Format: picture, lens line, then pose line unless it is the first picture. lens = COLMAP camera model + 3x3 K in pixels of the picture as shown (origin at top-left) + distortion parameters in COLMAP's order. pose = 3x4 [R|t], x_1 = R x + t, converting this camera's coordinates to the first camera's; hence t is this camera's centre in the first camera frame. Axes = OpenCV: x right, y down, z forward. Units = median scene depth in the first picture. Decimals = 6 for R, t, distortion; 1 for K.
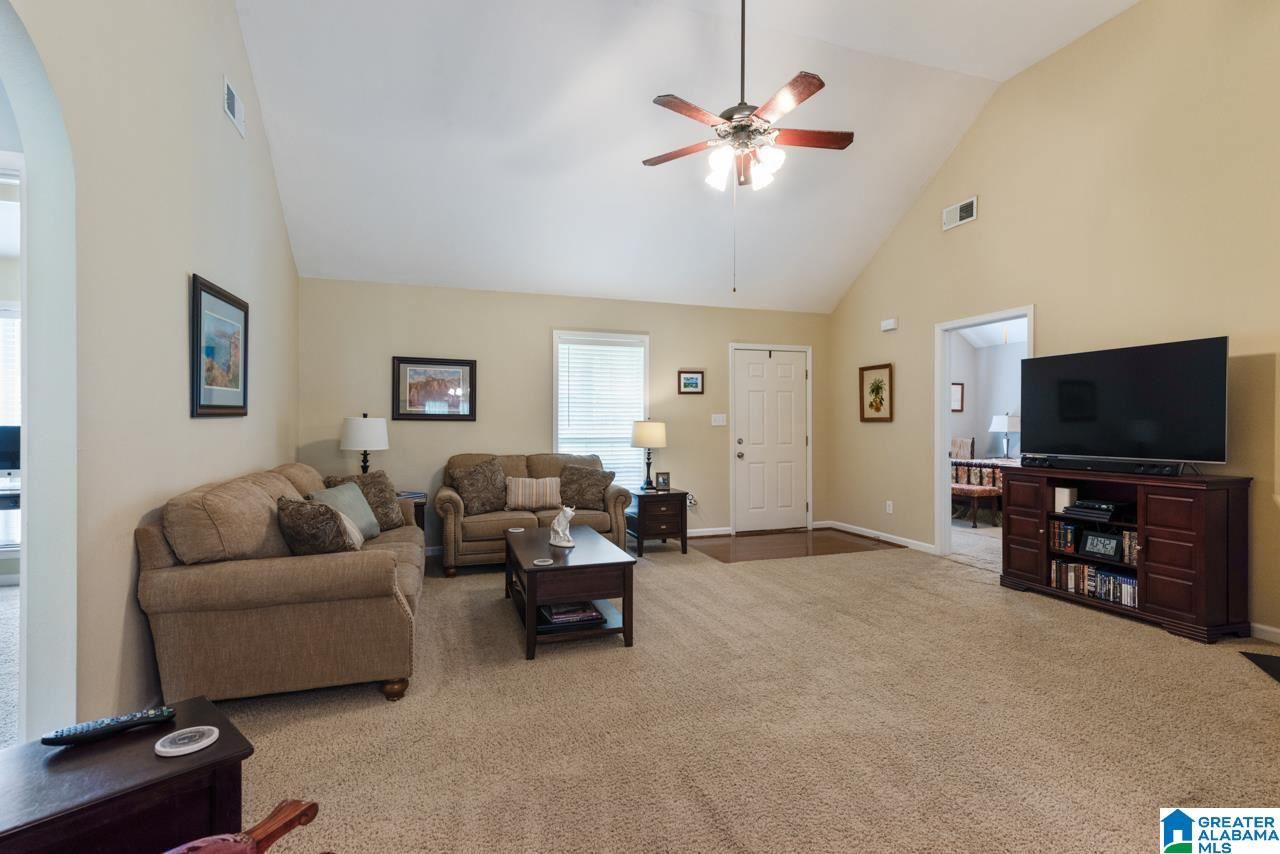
lens RADIAL K [[607.4, 0, 638.0], [0, 607.4, 427.7], [0, 0, 1]] dist [0.004840, 0.000030]
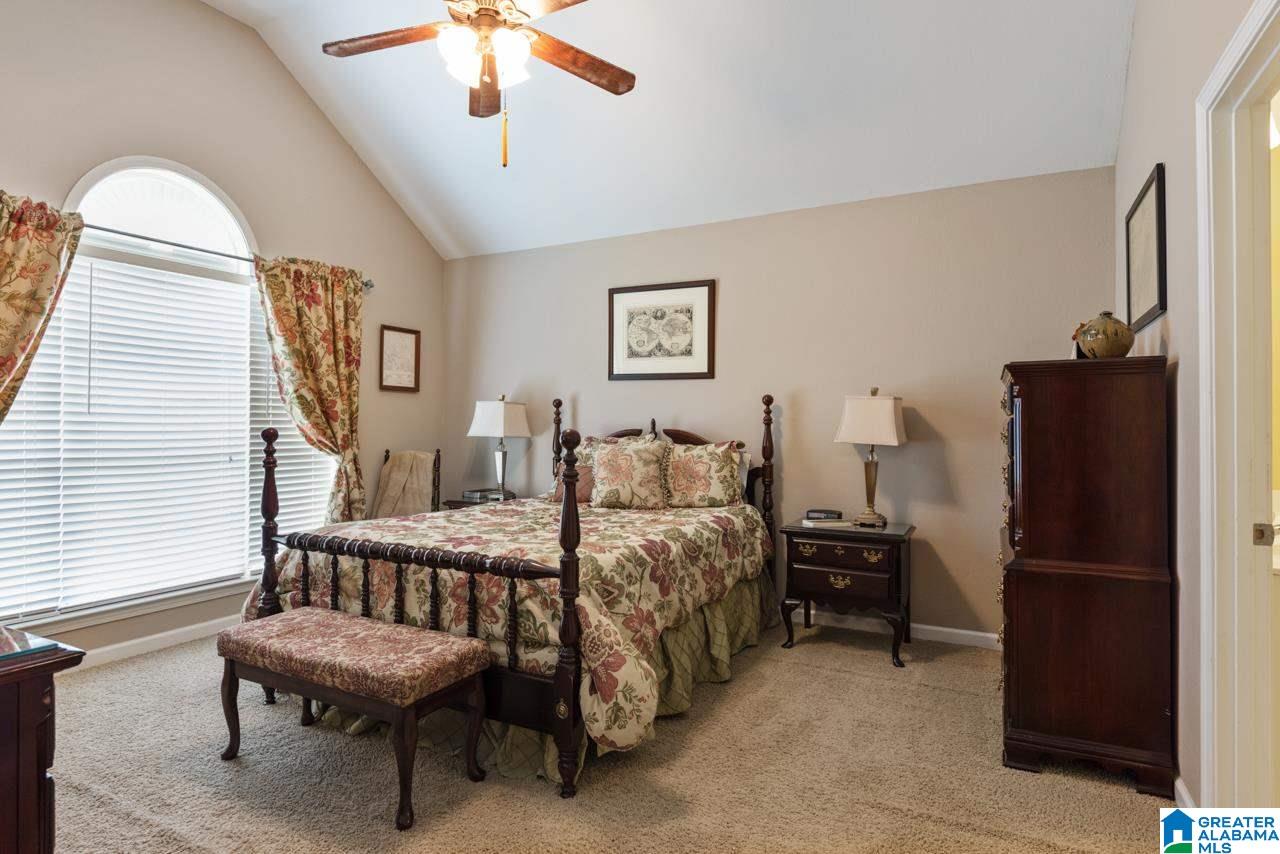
lens RADIAL K [[673.1, 0, 647.1], [0, 673.1, 425.4], [0, 0, 1]] dist [0.004751, -0.000150]
pose [[0.717799, -0.004275, 0.696237, 0.725217], [0.001744, 0.999989, 0.004343, -0.007307], [-0.696248, -0.001904, 0.717798, 1.226081]]
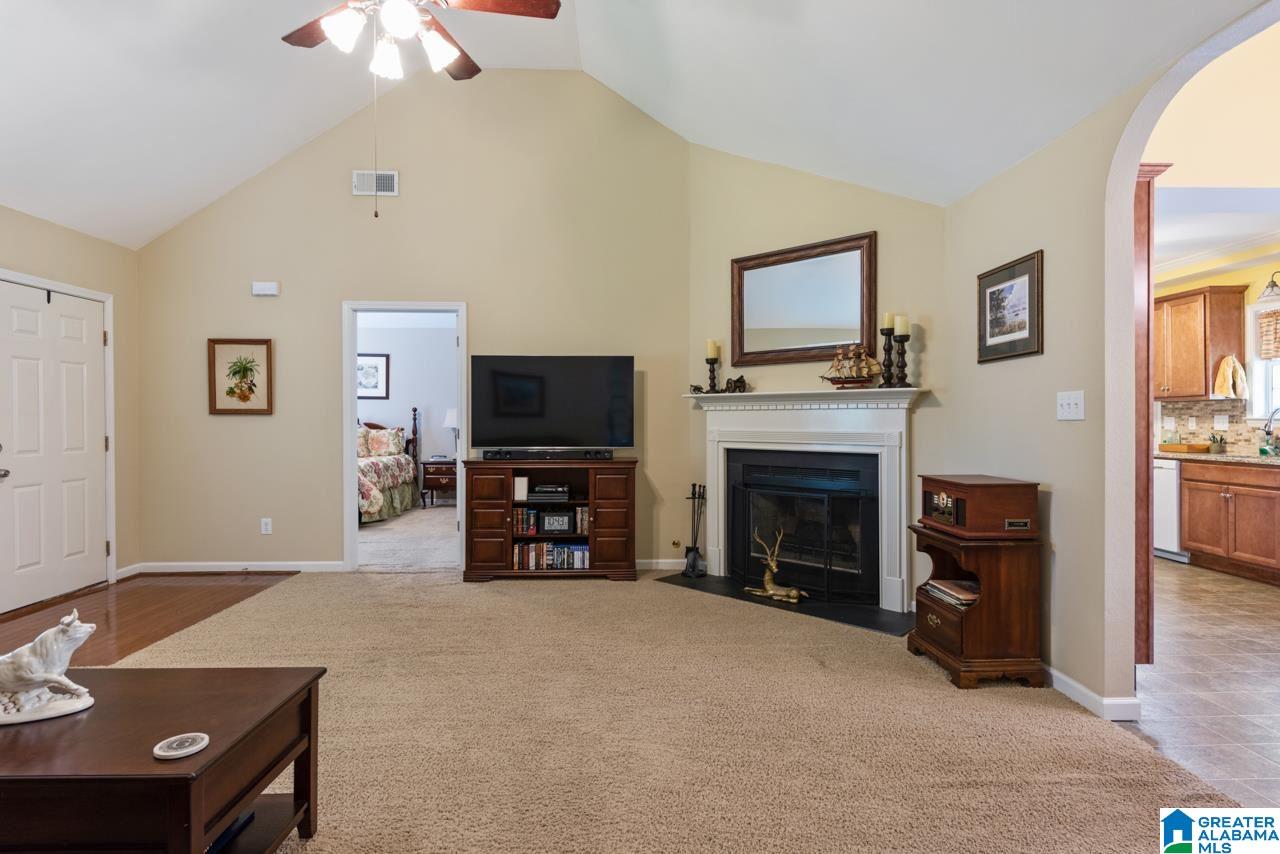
lens RADIAL K [[673.1, 0, 649.9], [0, 673.1, 421.8], [0, 0, 1]] dist [0.004751, -0.000150]
pose [[0.273719, -0.002111, 0.961807, -0.404224], [0.000831, 0.999998, 0.001958, -0.003258], [-0.961809, 0.000263, 0.273720, 0.443266]]
